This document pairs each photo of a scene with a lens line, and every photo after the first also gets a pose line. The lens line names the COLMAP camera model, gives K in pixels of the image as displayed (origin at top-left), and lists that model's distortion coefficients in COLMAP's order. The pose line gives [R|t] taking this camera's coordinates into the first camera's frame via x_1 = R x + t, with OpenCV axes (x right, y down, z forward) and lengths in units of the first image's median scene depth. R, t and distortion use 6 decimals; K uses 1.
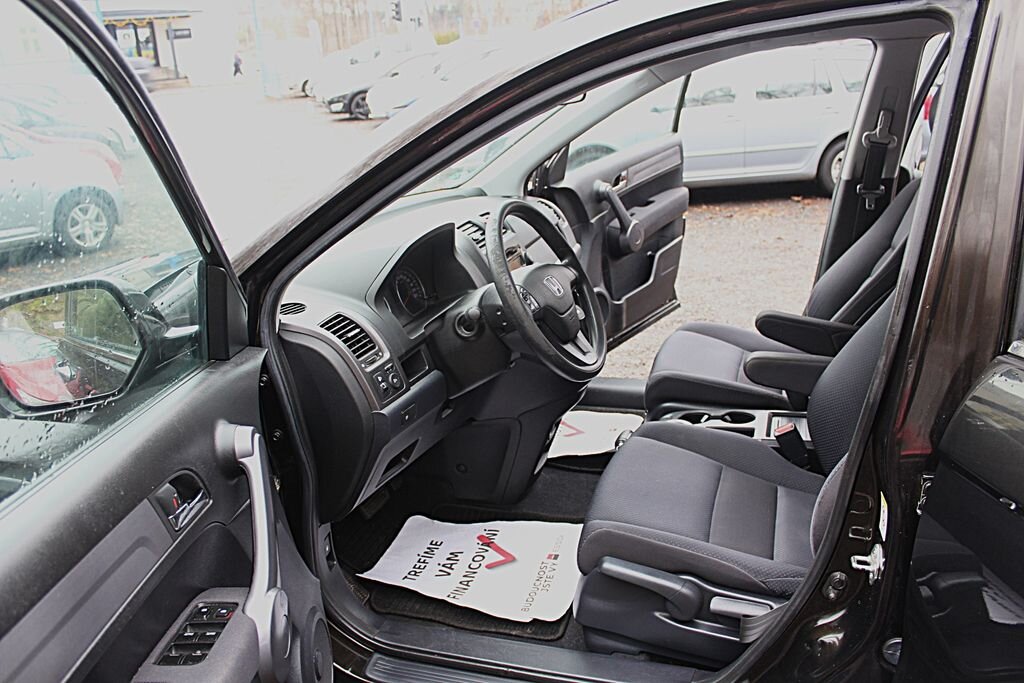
lens RADIAL K [[848.7, 0, 511.1], [0, 848.7, 345.9], [0, 0, 1]] dist [-0.163430, 0.143956]
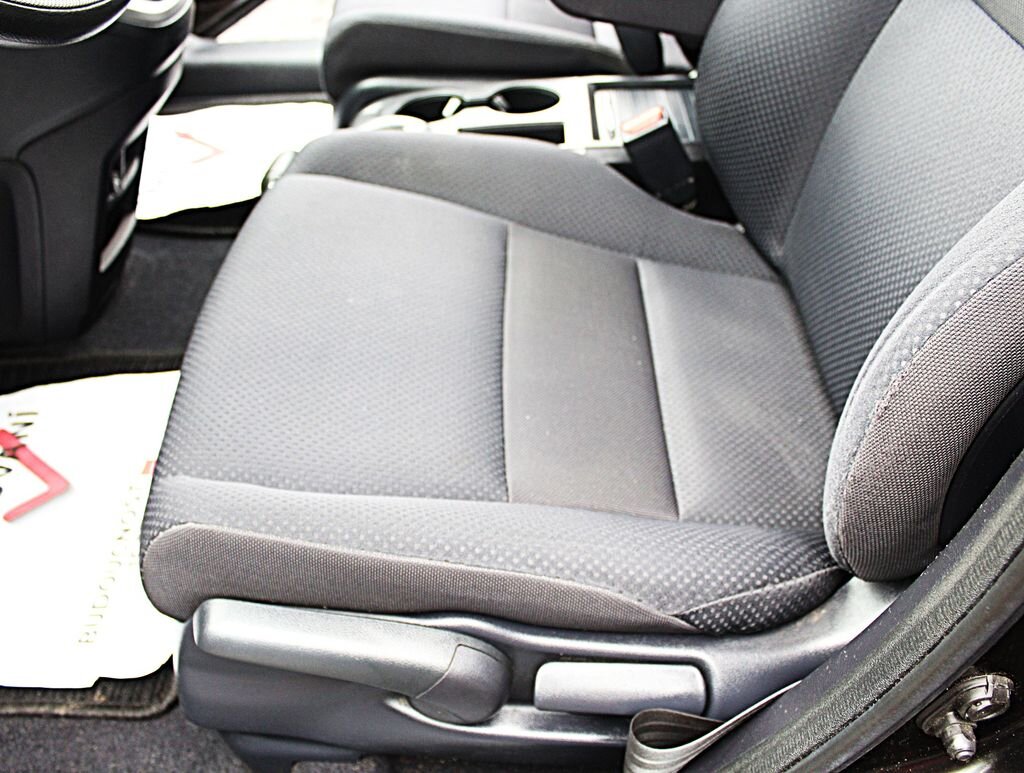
lens RADIAL K [[958.7, 0, 514.5], [0, 958.7, 382.4], [0, 0, 1]] dist [-0.164042, 0.158955]
pose [[0.951182, -0.175675, 0.253755, 0.108634], [0.066920, 0.920029, 0.386093, 0.028340], [-0.301289, -0.350263, 0.886871, 0.492702]]
